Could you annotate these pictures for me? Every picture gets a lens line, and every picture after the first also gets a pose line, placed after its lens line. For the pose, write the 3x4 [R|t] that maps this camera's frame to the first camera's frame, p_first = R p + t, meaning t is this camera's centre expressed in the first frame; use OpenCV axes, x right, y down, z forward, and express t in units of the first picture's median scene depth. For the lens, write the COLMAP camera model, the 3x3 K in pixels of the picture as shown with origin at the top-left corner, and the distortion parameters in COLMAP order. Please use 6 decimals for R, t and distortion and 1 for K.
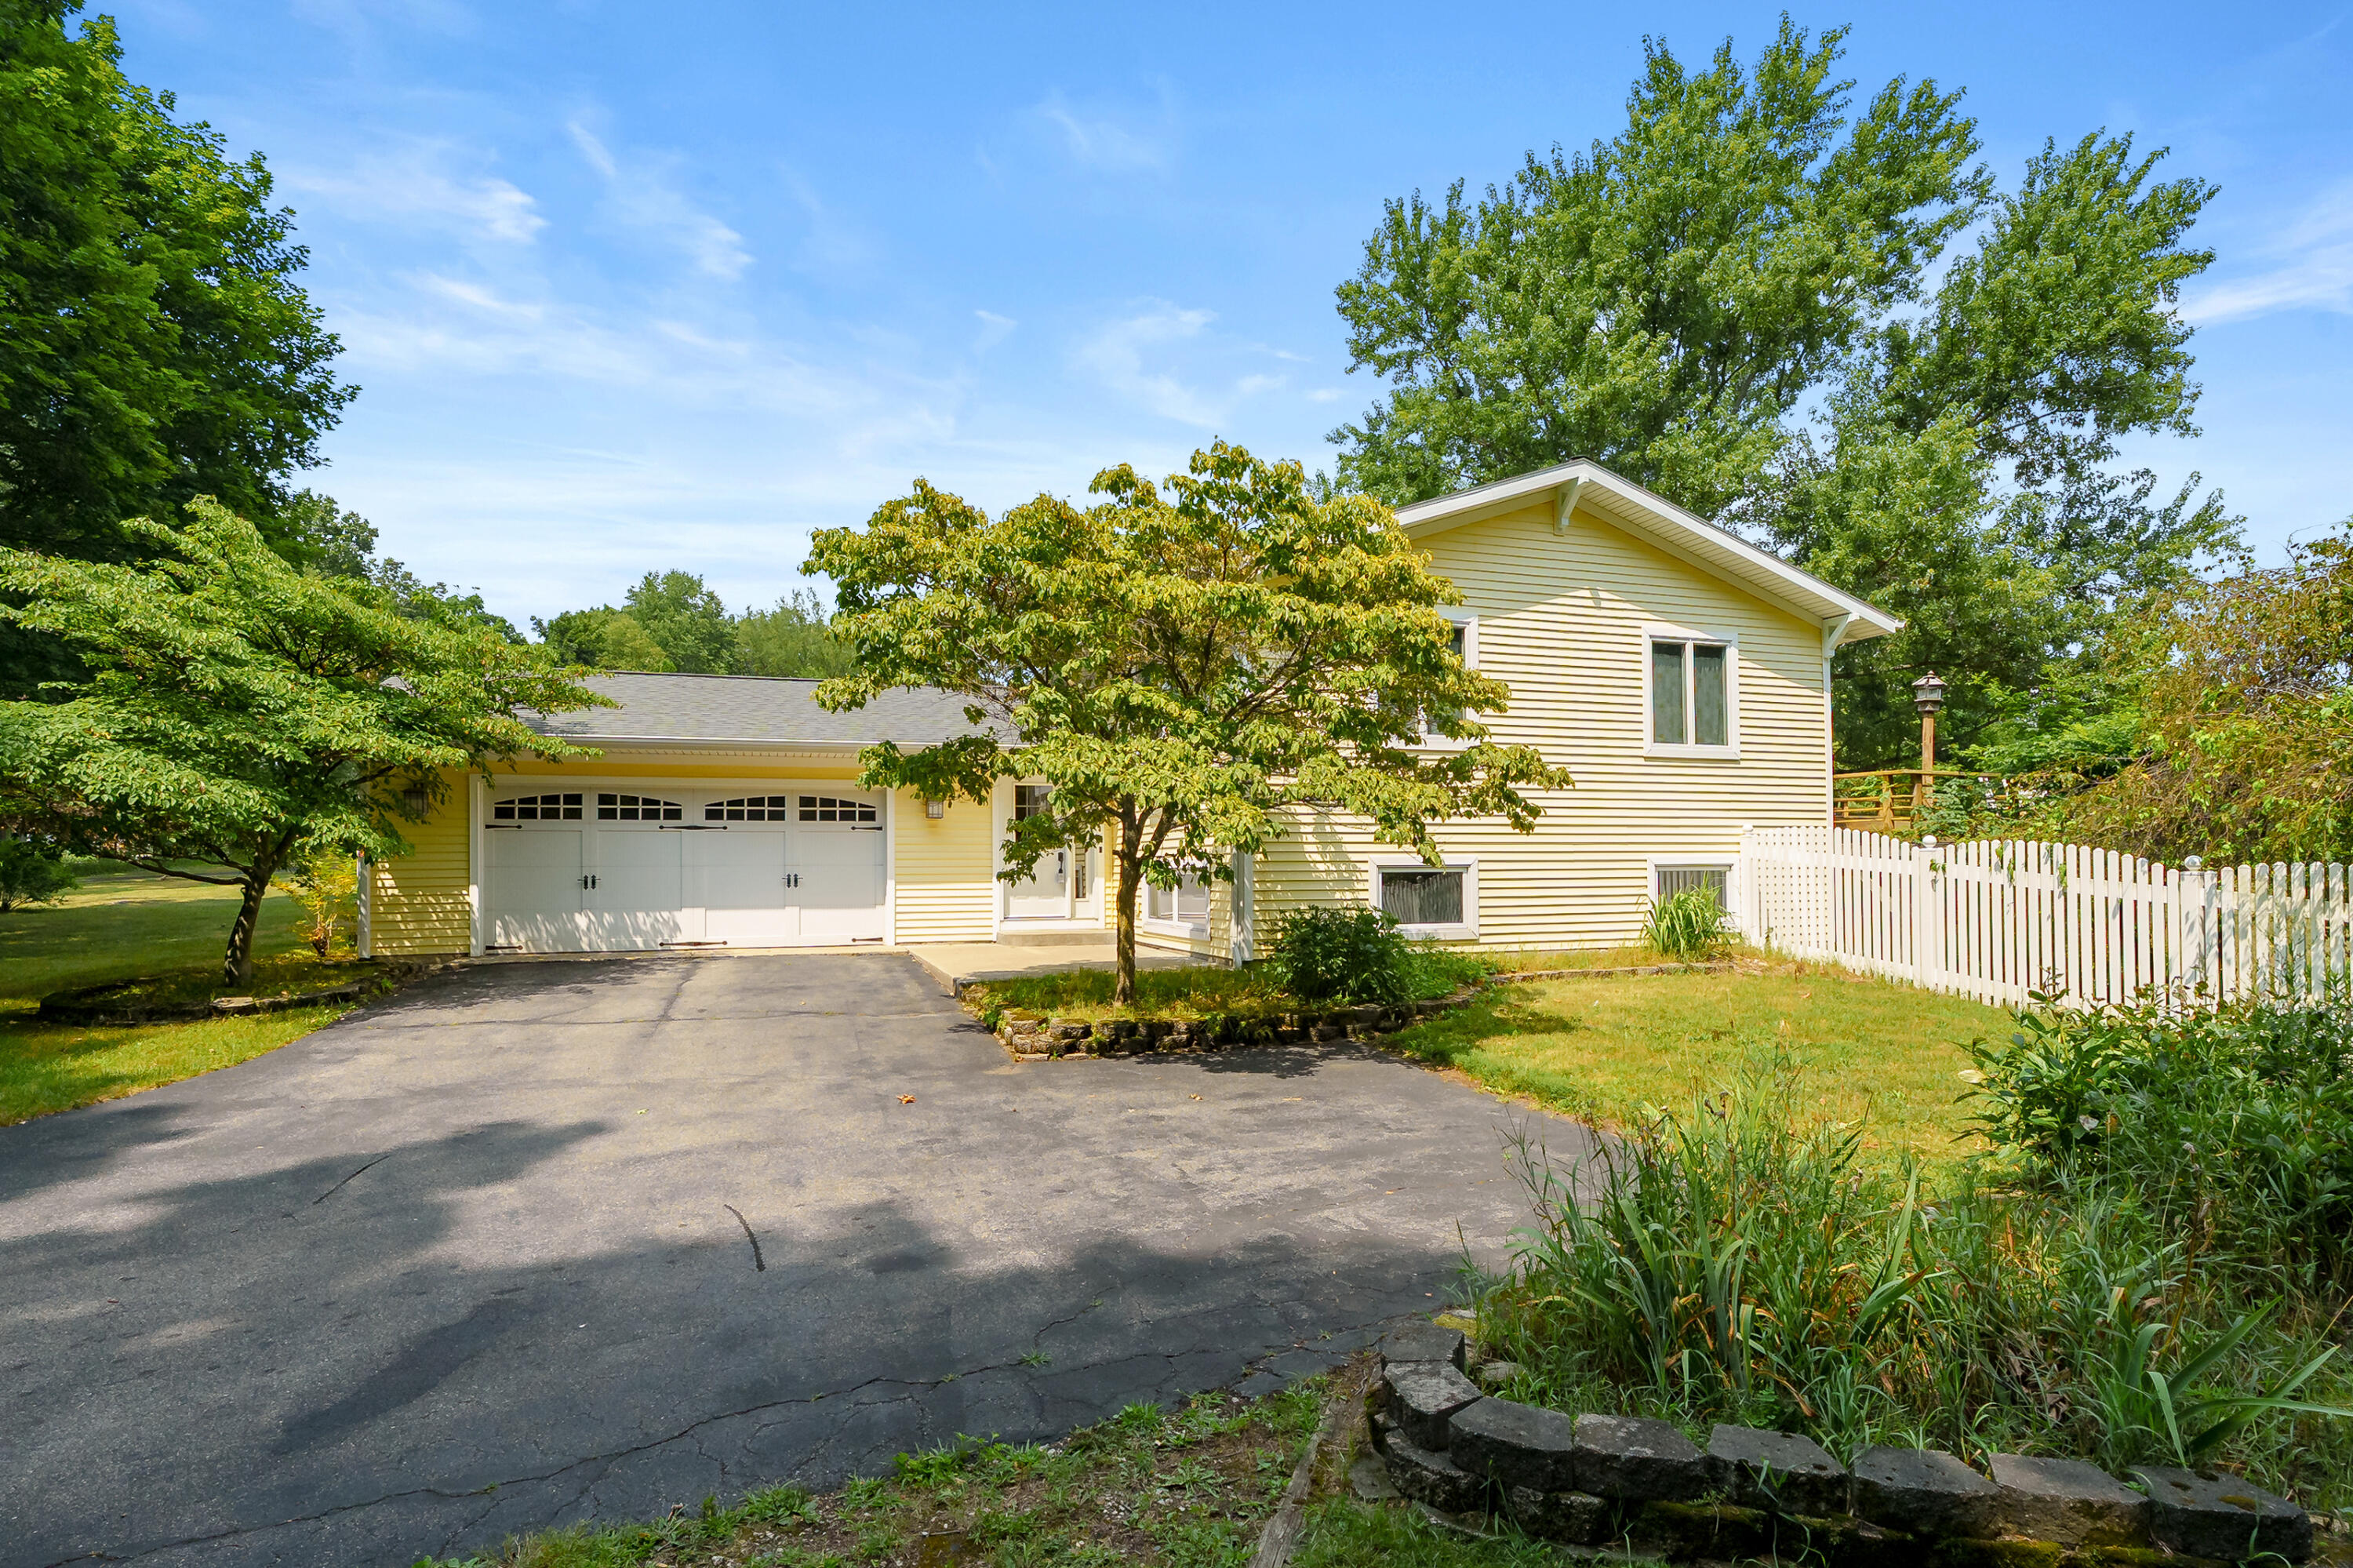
lens RADIAL K [[1151.9, 0, 1192.3], [0, 1151.9, 854.0], [0, 0, 1]] dist [-0.002052, 0.000087]
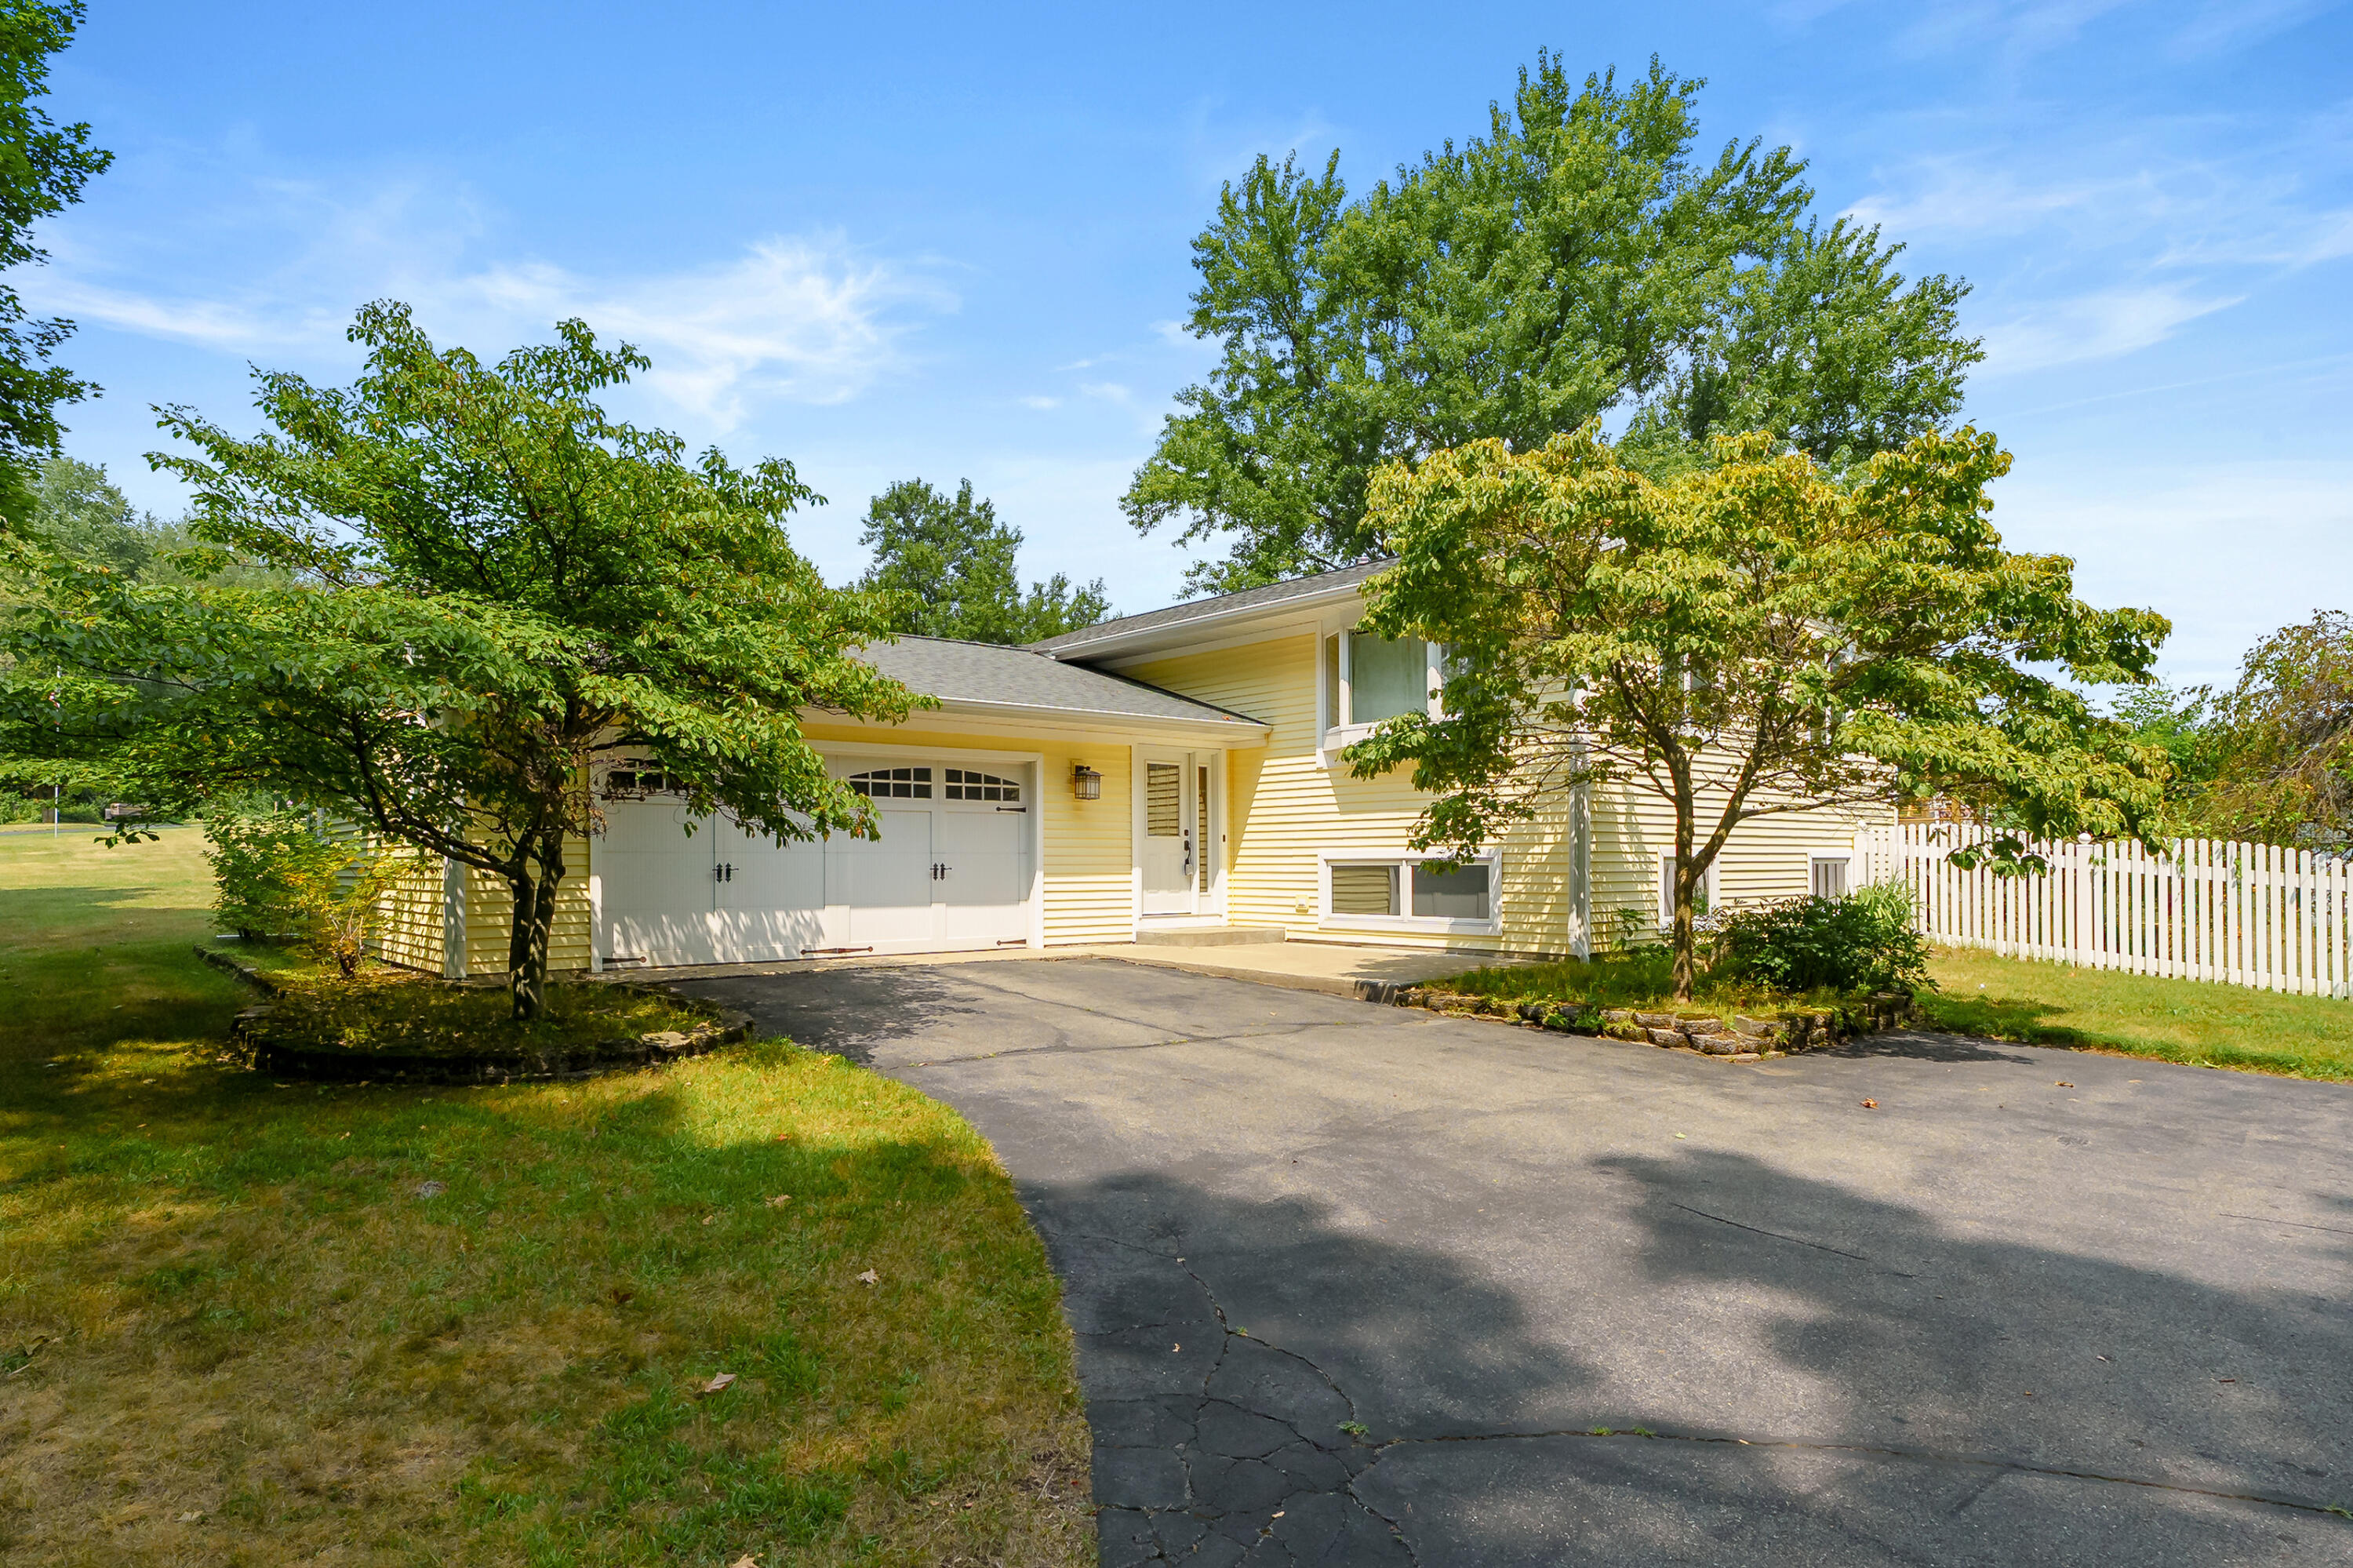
lens RADIAL K [[1250.7, 0, 1169.5], [0, 1250.7, 856.0], [0, 0, 1]] dist [-0.004122, 0.000640]
pose [[0.942371, 0.006754, 0.334501, -0.492457], [-0.008871, 0.999949, 0.004801, 0.006313], [-0.334452, -0.007492, 0.942383, 0.108542]]
